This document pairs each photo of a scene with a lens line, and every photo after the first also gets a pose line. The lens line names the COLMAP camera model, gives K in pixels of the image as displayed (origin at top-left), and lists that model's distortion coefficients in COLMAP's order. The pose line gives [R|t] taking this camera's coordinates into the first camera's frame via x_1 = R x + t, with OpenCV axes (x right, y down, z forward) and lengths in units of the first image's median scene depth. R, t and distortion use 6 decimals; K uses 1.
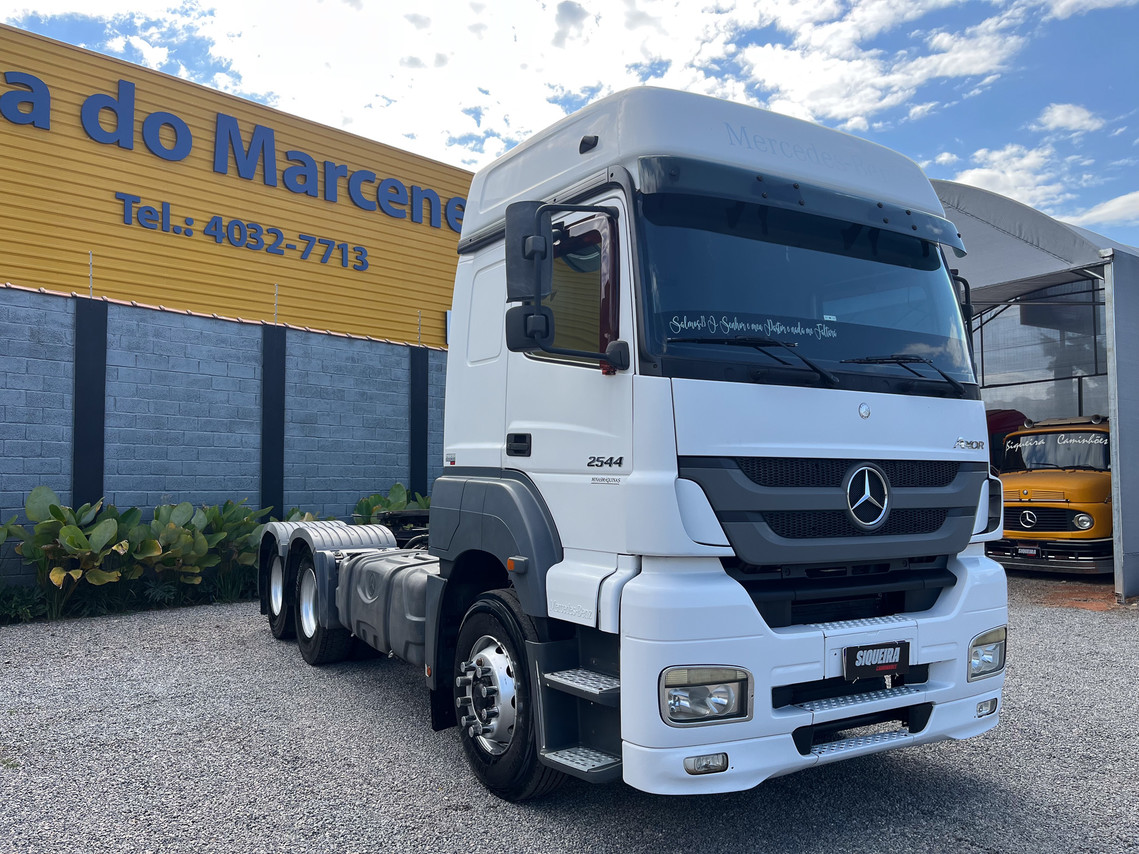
lens RADIAL K [[863.6, 0, 572.5], [0, 863.6, 440.8], [0, 0, 1]] dist [0.078618, -0.126828]
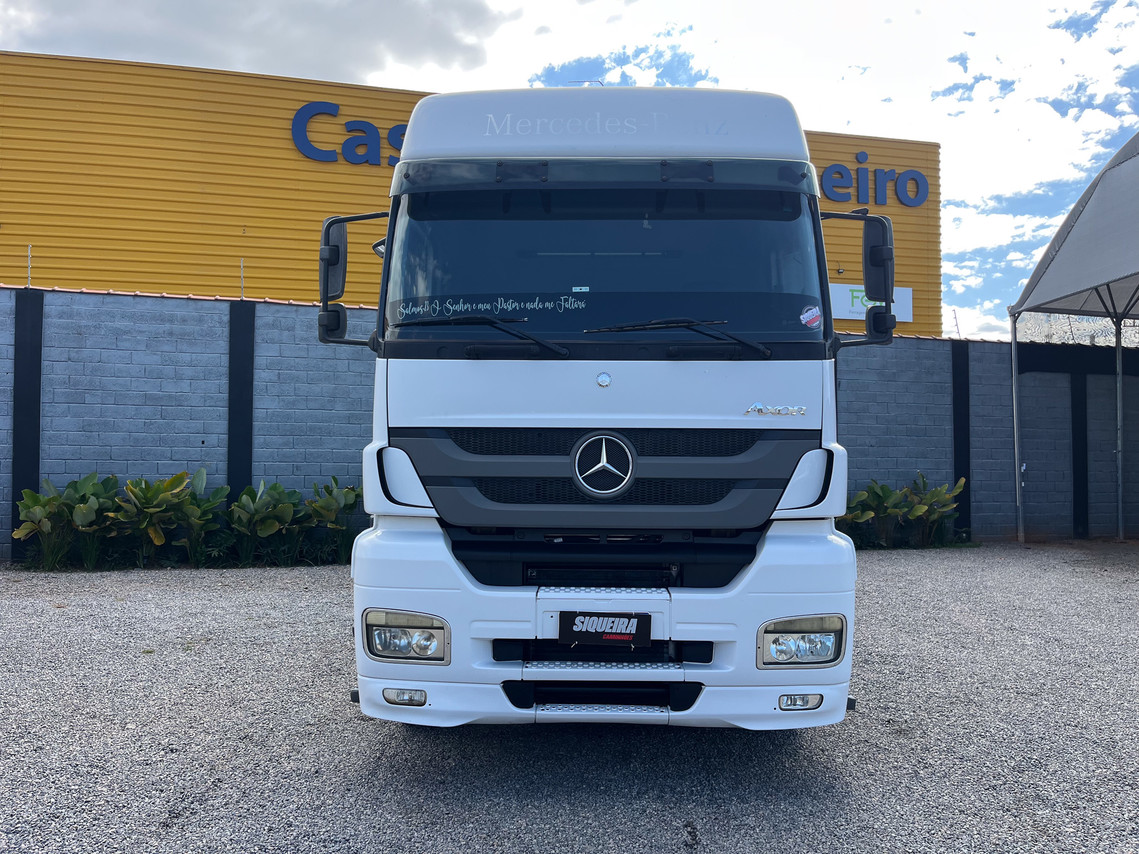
lens RADIAL K [[858.0, 0, 569.5], [0, 858.0, 427.0], [0, 0, 1]] dist [0.040621, -0.123598]
pose [[0.855699, -0.014264, -0.517277, 0.841197], [0.018267, 0.999830, 0.002648, 0.017260], [0.517151, -0.011715, 0.855814, 0.139535]]
